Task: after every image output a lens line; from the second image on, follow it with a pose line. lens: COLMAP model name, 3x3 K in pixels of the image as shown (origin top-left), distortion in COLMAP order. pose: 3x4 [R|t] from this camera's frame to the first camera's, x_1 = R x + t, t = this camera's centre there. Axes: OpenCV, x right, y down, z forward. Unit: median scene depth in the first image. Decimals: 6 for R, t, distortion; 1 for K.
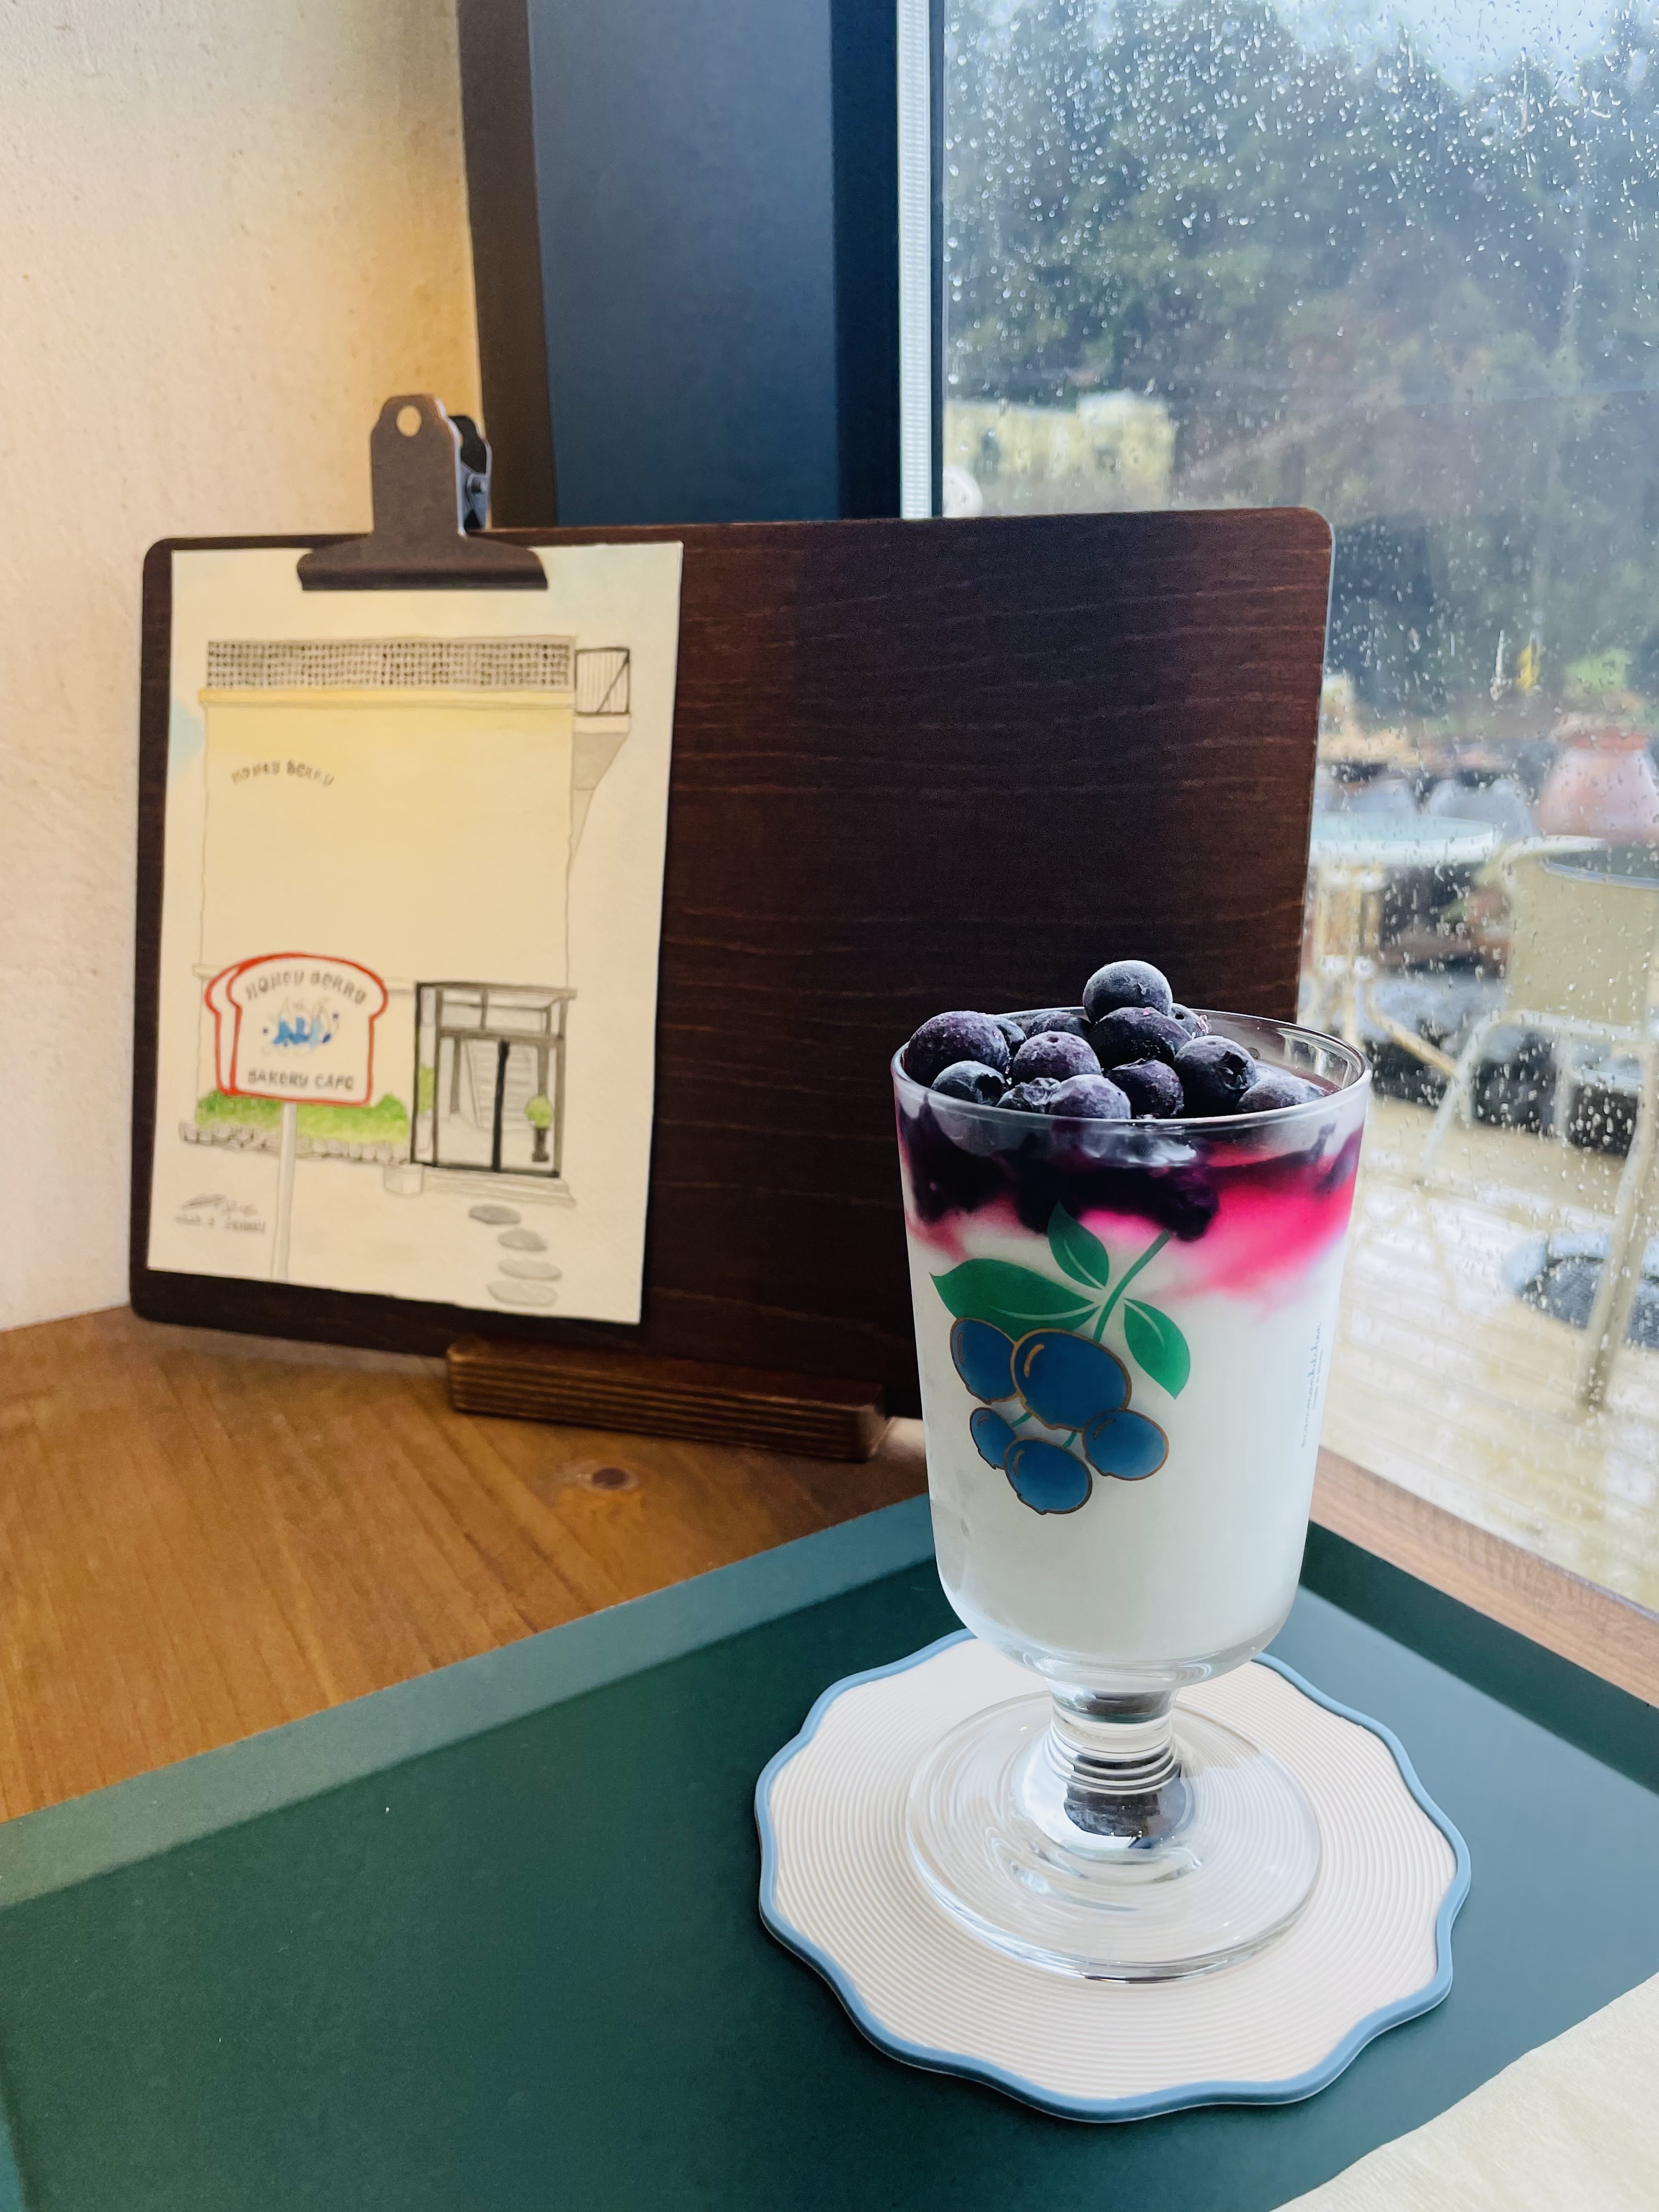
lens RADIAL K [[1688.2, 0, 830.1], [0, 1688.2, 1105.4], [0, 0, 1]] dist [0.008136, -0.015988]
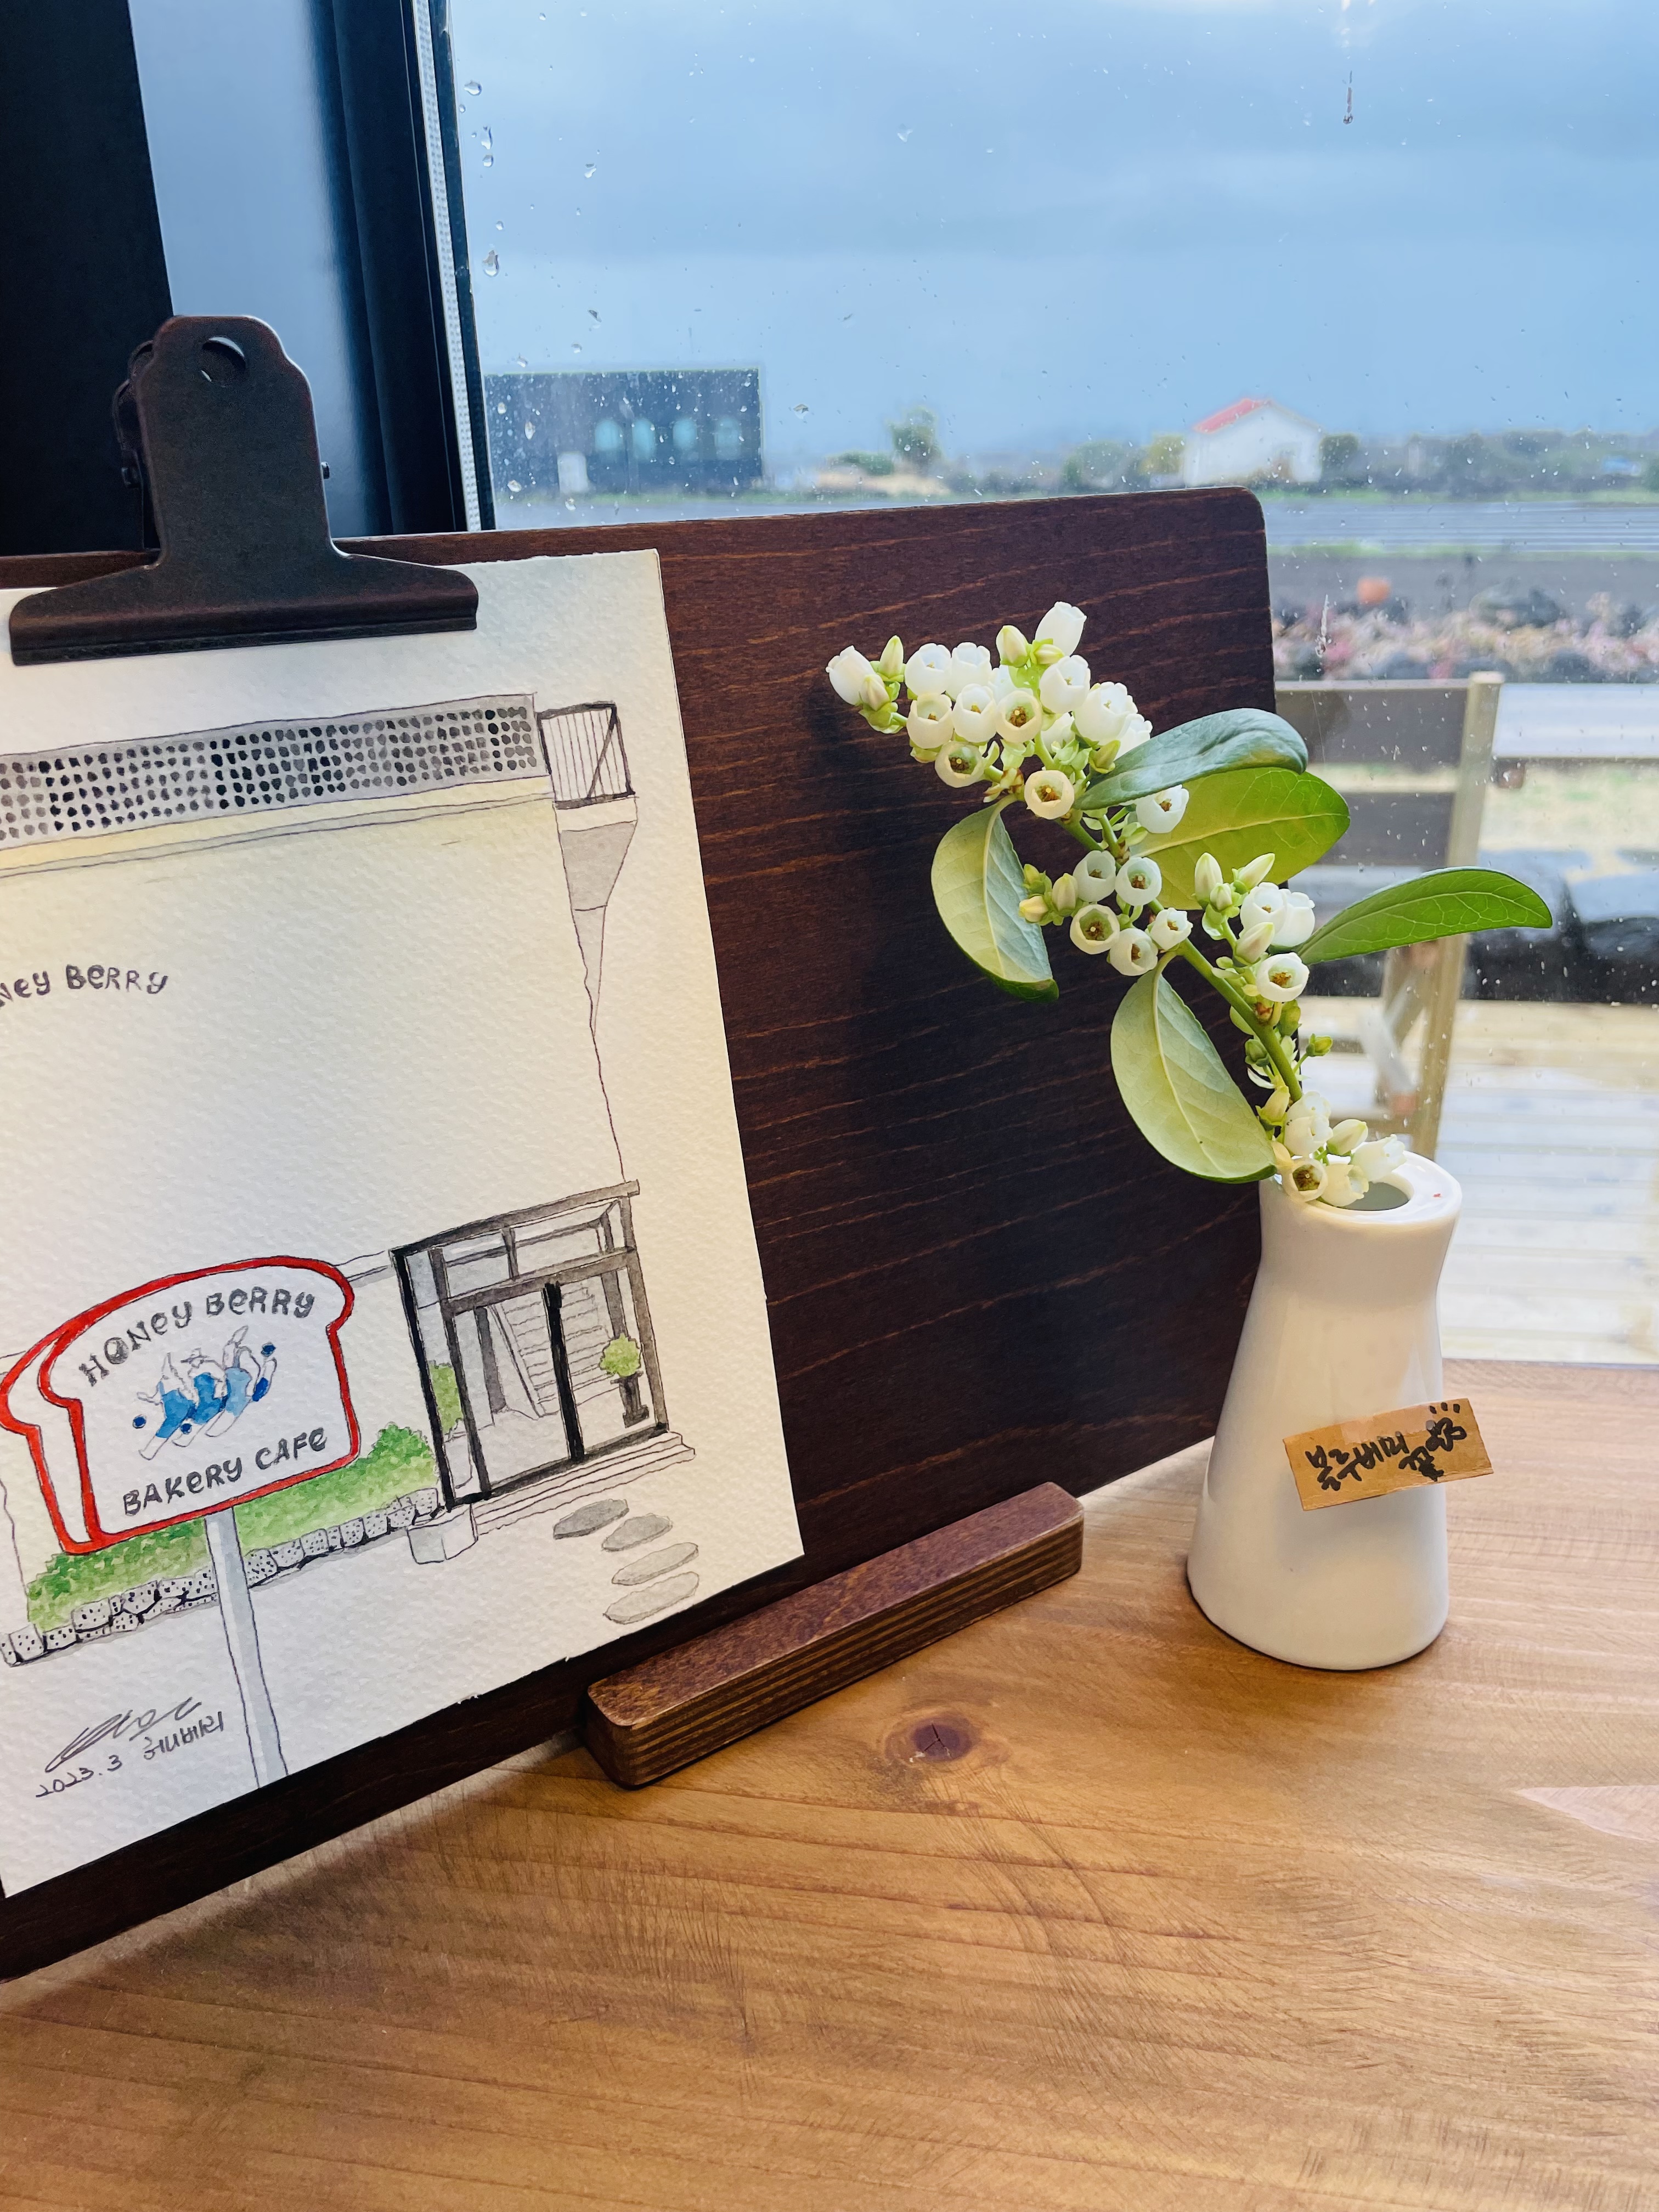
lens RADIAL K [[1688.2, 0, 829.1], [0, 1688.2, 1102.2], [0, 0, 1]] dist [0.008136, -0.015988]
pose [[0.632116, -0.297132, 0.715641, -0.592474], [0.226813, 0.954058, 0.195781, -0.218711], [-0.740936, 0.038561, 0.670468, 0.442243]]
